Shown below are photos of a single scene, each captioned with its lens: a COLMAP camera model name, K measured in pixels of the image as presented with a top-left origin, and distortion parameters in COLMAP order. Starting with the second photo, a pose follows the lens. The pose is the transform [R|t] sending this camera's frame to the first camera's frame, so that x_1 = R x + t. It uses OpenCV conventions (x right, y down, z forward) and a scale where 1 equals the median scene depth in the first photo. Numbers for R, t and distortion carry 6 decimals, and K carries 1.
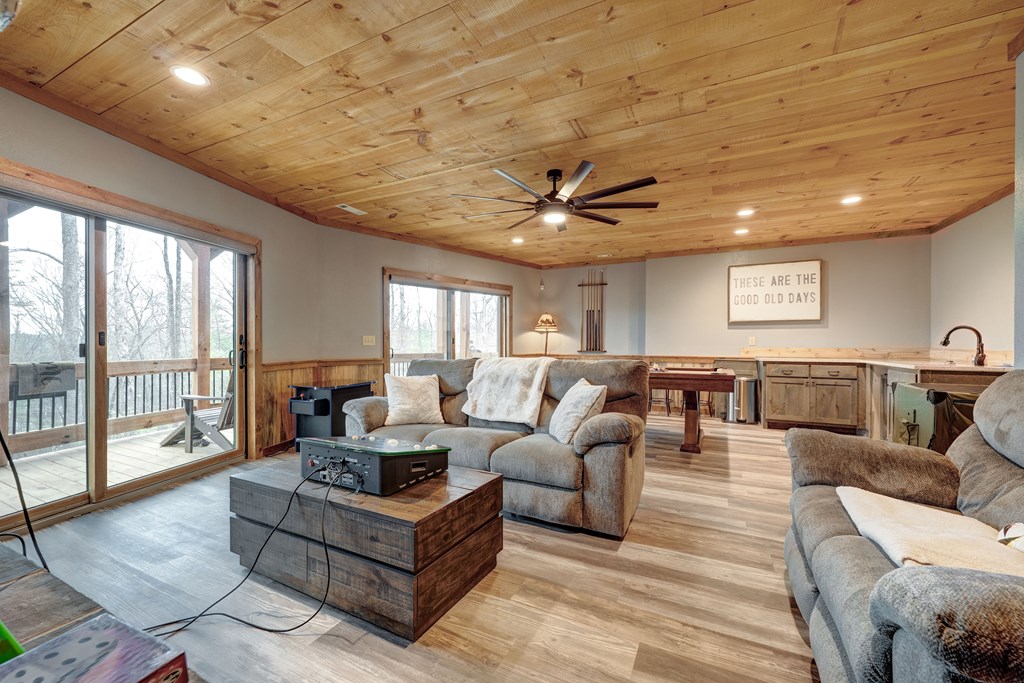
lens RADIAL K [[425.1, 0, 521.0], [0, 425.1, 342.4], [0, 0, 1]] dist [-0.003574, 0.000168]
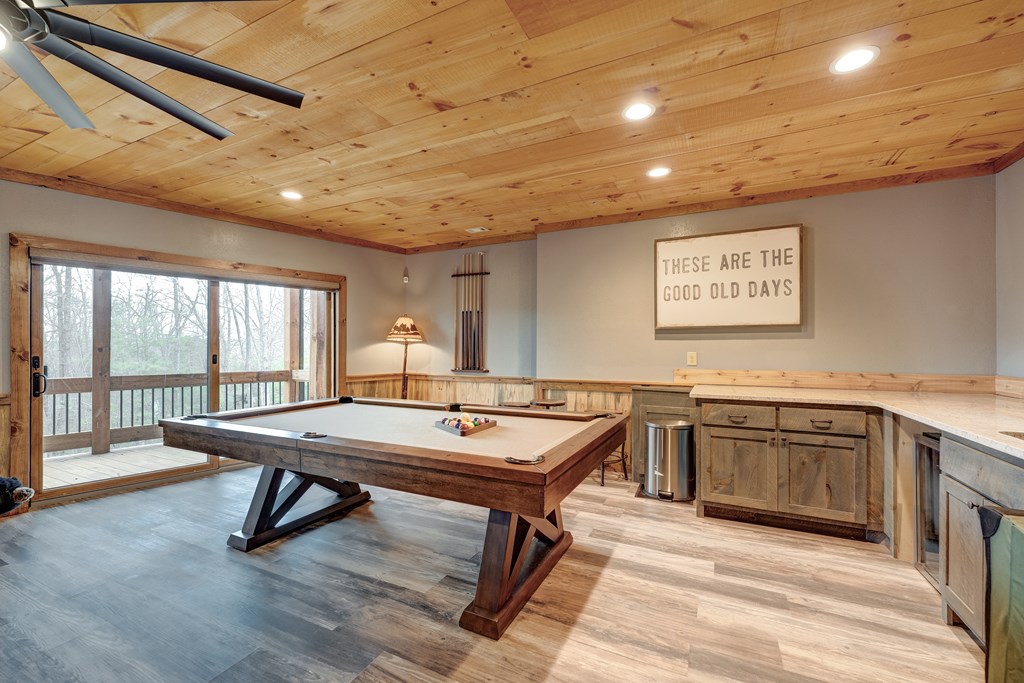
lens RADIAL K [[425.1, 0, 502.2], [0, 425.1, 343.8], [0, 0, 1]] dist [-0.003574, 0.000168]
pose [[0.999753, -0.000589, -0.022195, 0.291333], [0.000384, 0.999957, -0.009239, -0.020516], [0.022199, 0.009228, 0.999711, 0.383158]]
